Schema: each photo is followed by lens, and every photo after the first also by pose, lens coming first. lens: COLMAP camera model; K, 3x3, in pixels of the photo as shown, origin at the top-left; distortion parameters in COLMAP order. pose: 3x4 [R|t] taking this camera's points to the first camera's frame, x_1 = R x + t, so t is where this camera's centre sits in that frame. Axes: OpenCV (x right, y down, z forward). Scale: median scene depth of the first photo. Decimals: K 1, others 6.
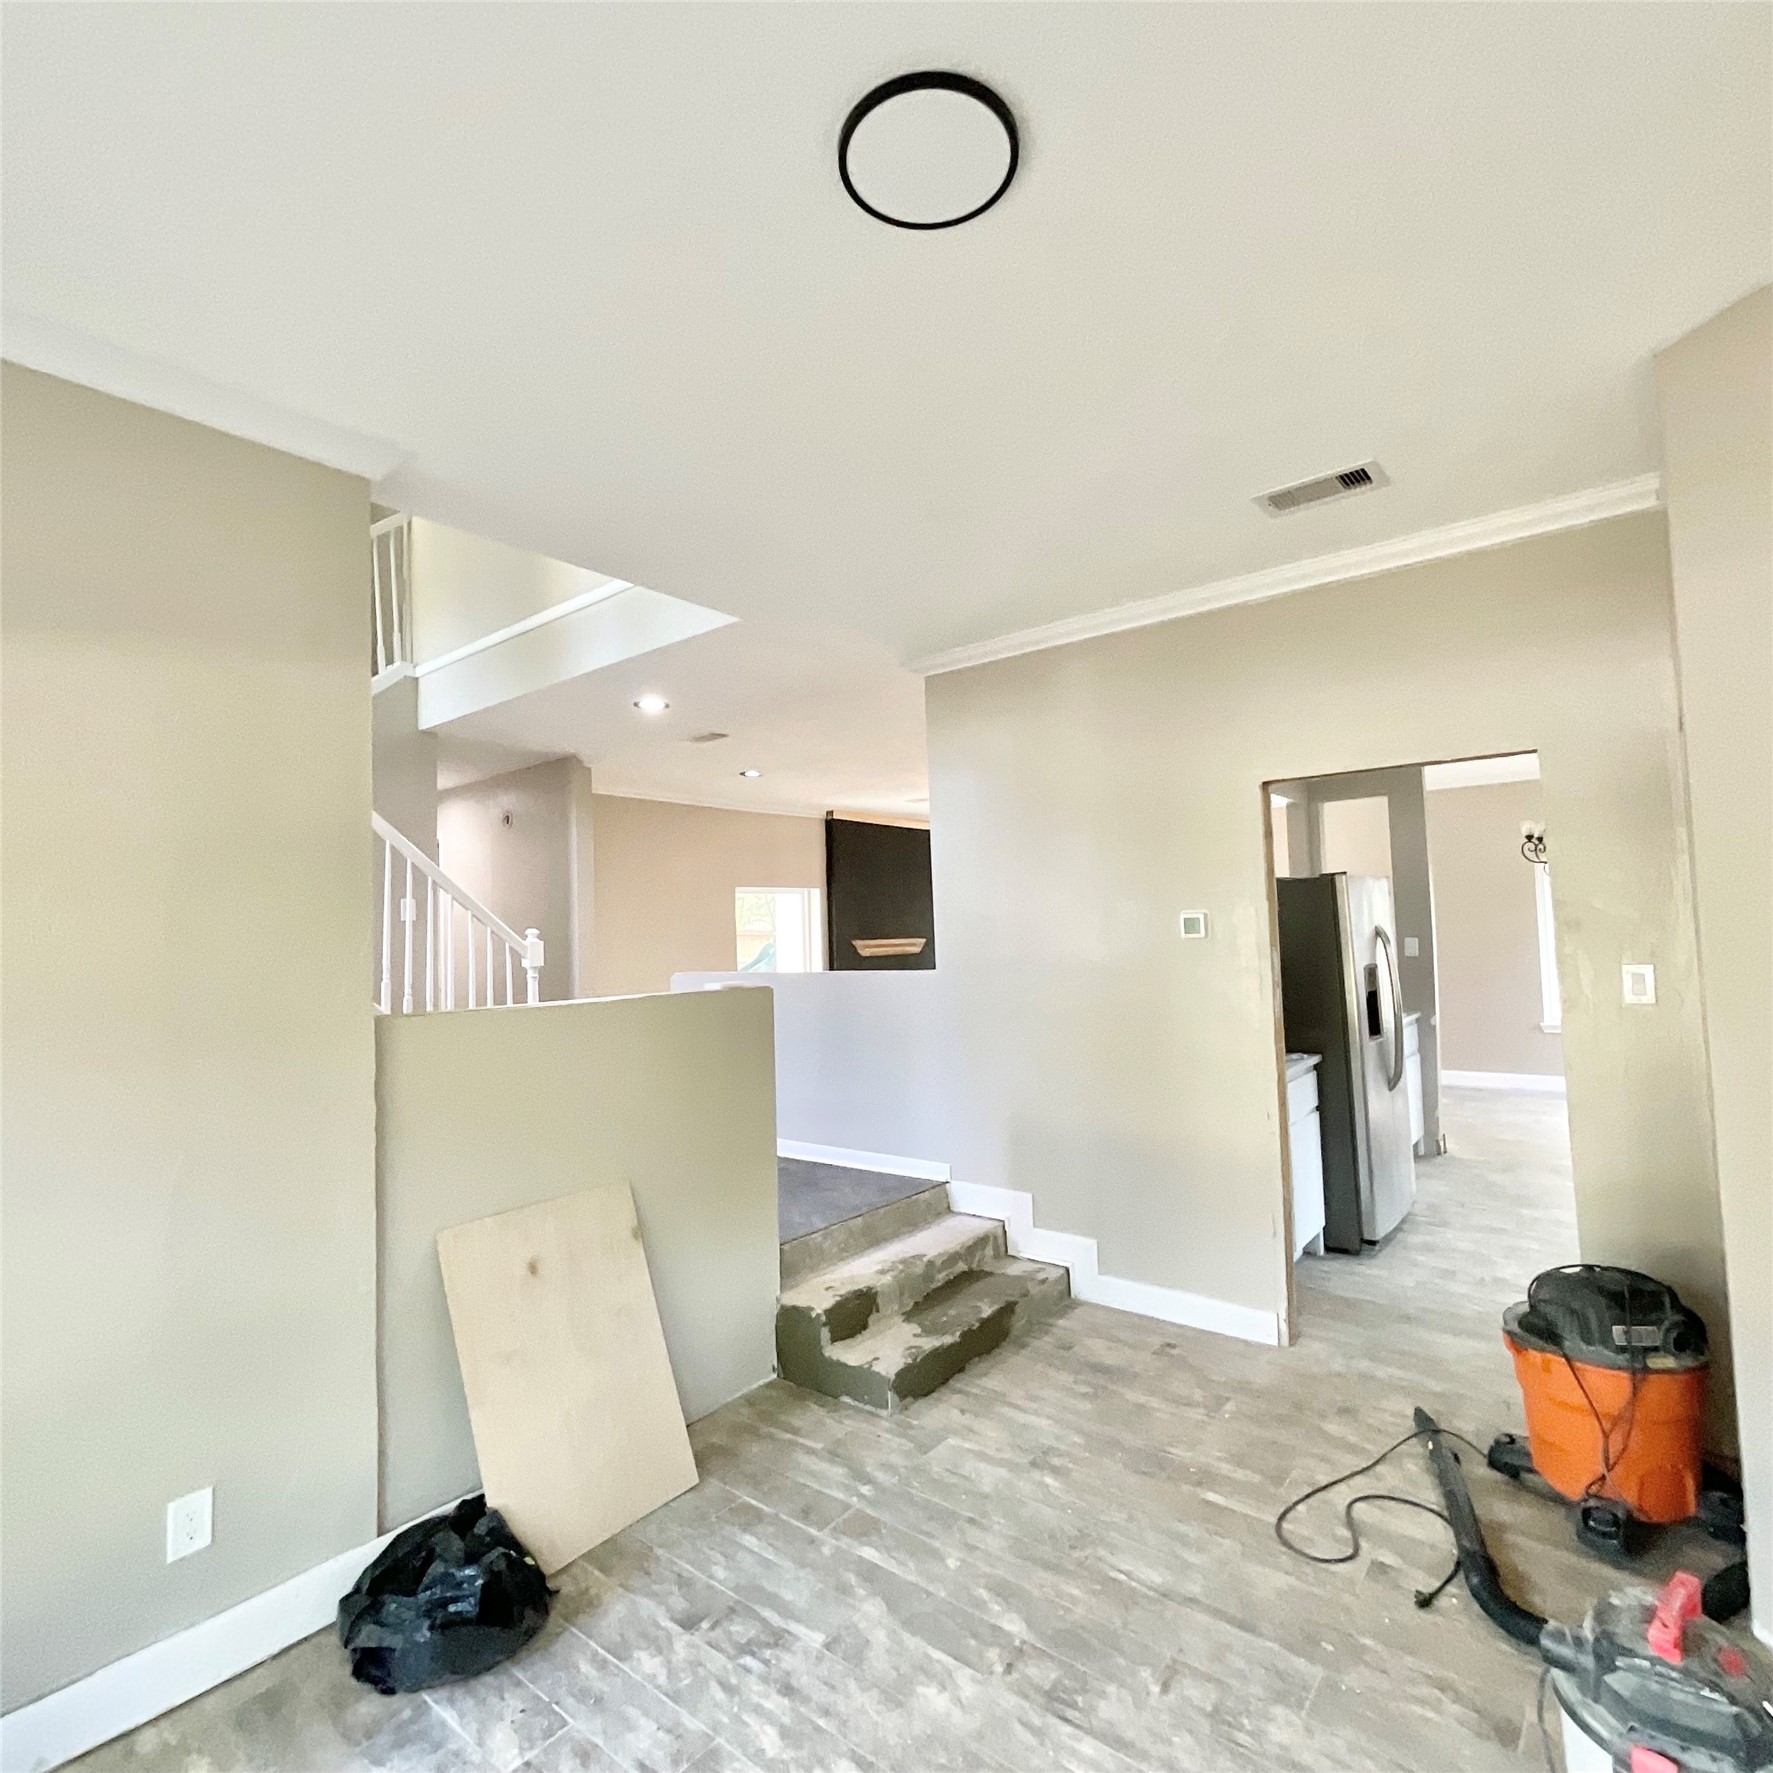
lens RADIAL K [[969.1, 0, 888.5], [0, 969.1, 889.3], [0, 0, 1]] dist [-0.025856, 0.022012]
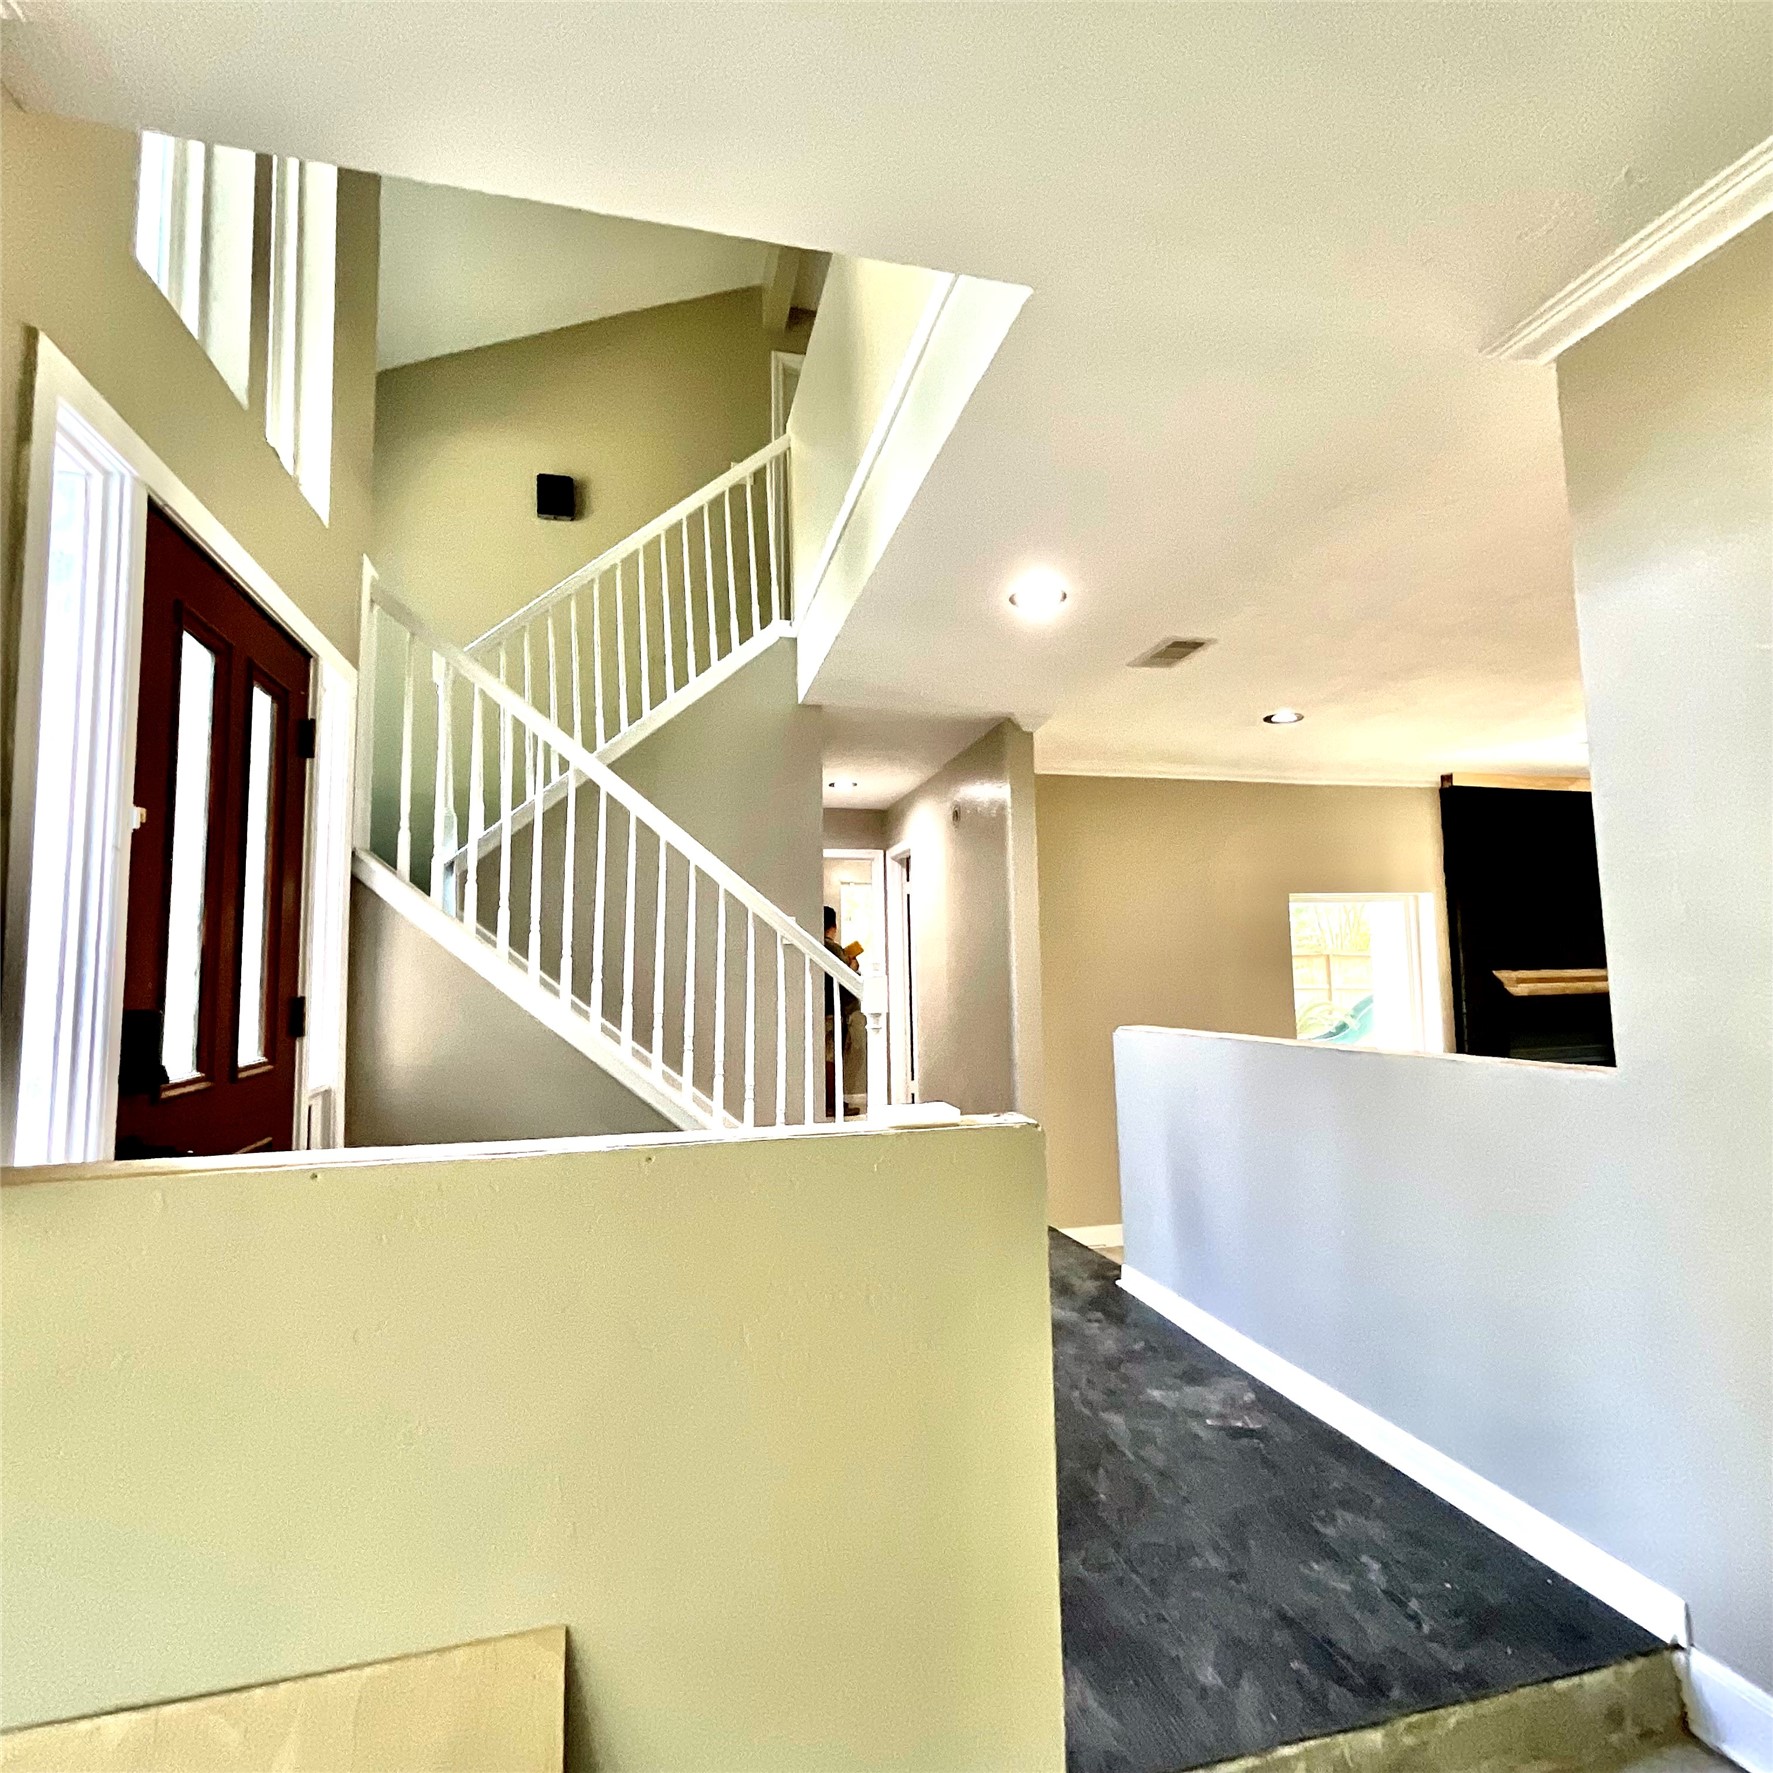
lens RADIAL K [[969.1, 0, 888.5], [0, 969.1, 889.3], [0, 0, 1]] dist [-0.025856, 0.022012]
pose [[0.801579, -0.032115, -0.597026, 0.027356], [0.021191, 0.999455, -0.025312, 0.006417], [0.597514, 0.007638, 0.801822, 0.279403]]
